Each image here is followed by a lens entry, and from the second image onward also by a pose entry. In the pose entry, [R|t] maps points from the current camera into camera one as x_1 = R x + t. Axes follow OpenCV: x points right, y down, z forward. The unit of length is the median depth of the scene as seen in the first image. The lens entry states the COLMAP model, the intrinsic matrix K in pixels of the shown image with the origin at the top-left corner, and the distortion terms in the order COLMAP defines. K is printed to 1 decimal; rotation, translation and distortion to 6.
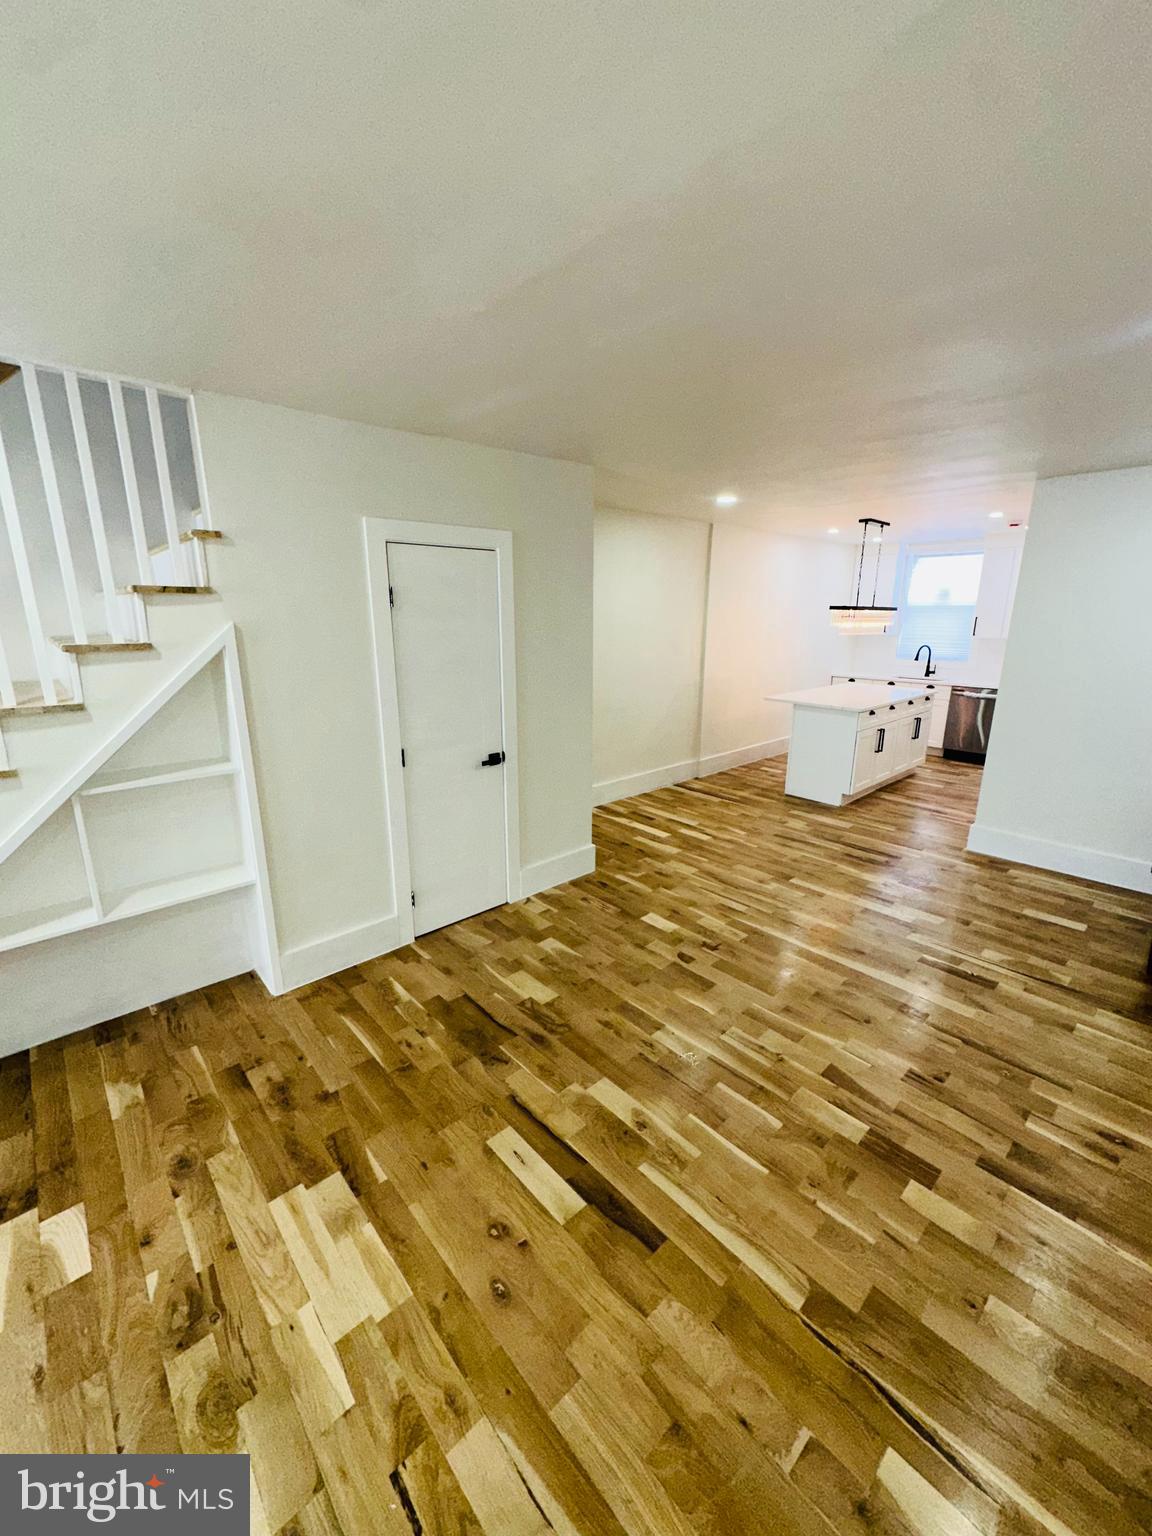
lens RADIAL K [[608.0, 0, 576.0], [0, 608.0, 768.0], [0, 0, 1]] dist [-0.000384, -0.000160]
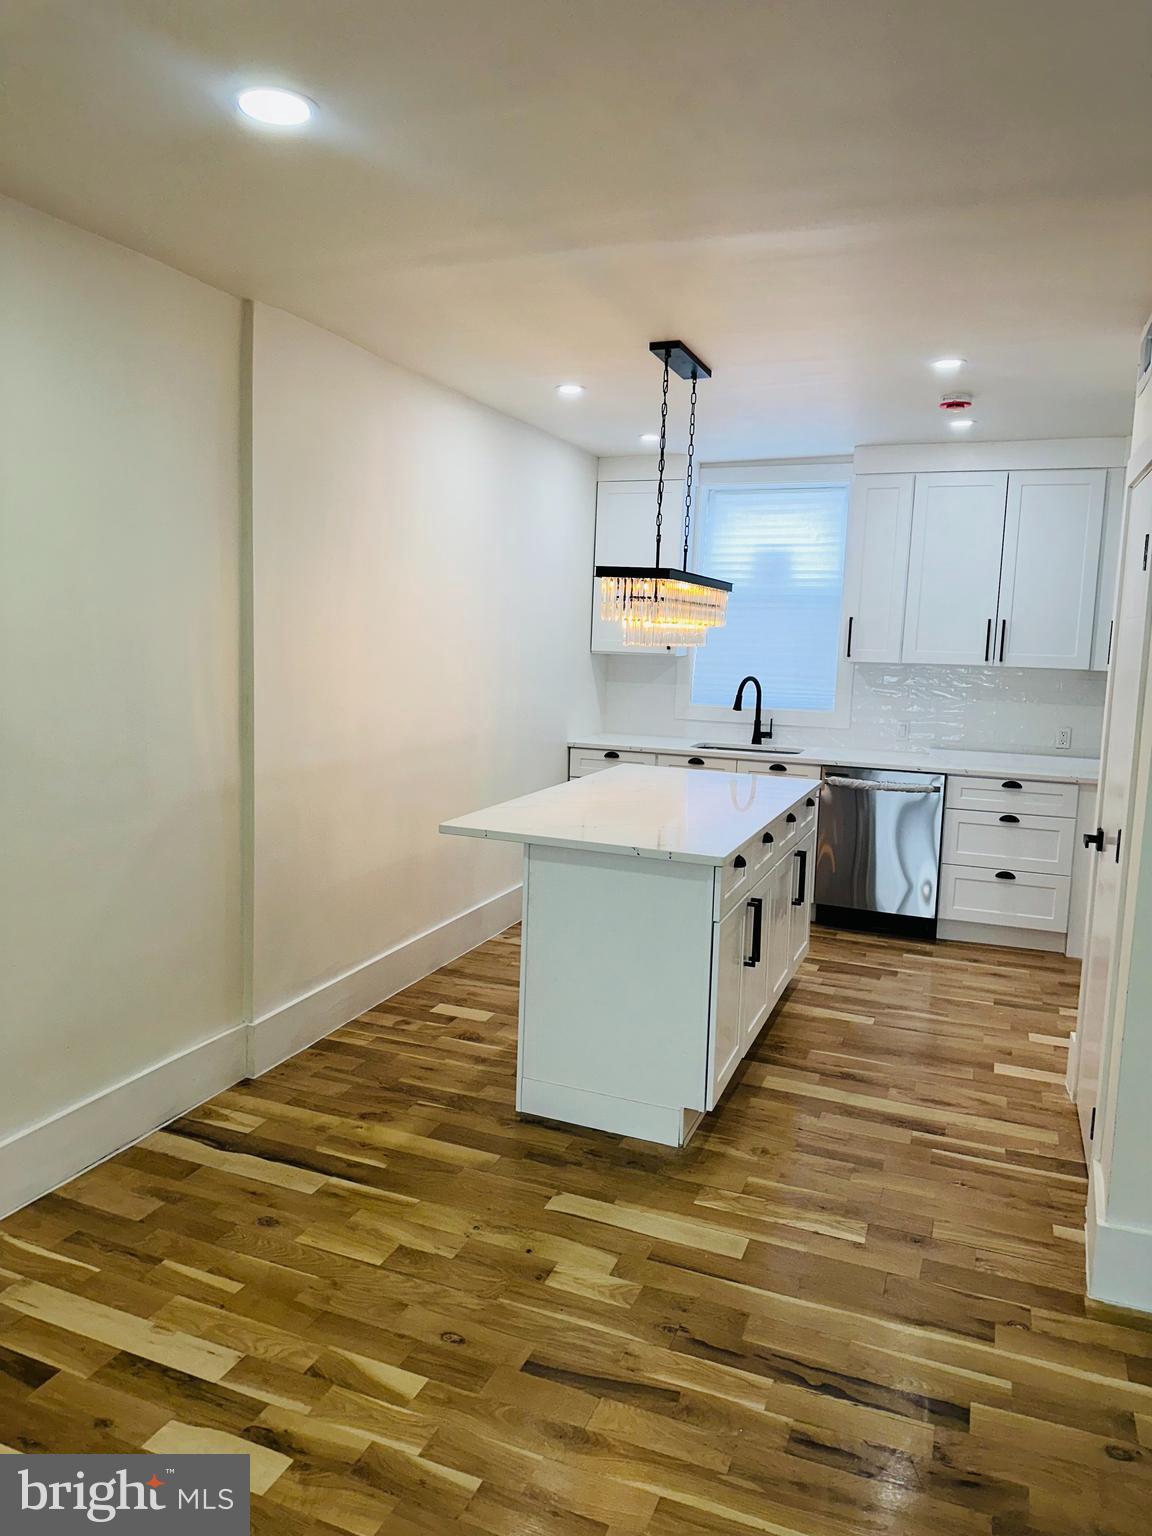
lens RADIAL K [[1078.9, 0, 576.0], [0, 1078.9, 768.0], [0, 0, 1]] dist [-0.038376, -0.002075]
pose [[0.895656, -0.027472, 0.443898, 0.128962], [0.079580, 0.991882, -0.099183, -0.089442], [-0.437570, 0.124159, 0.890571, 0.480278]]
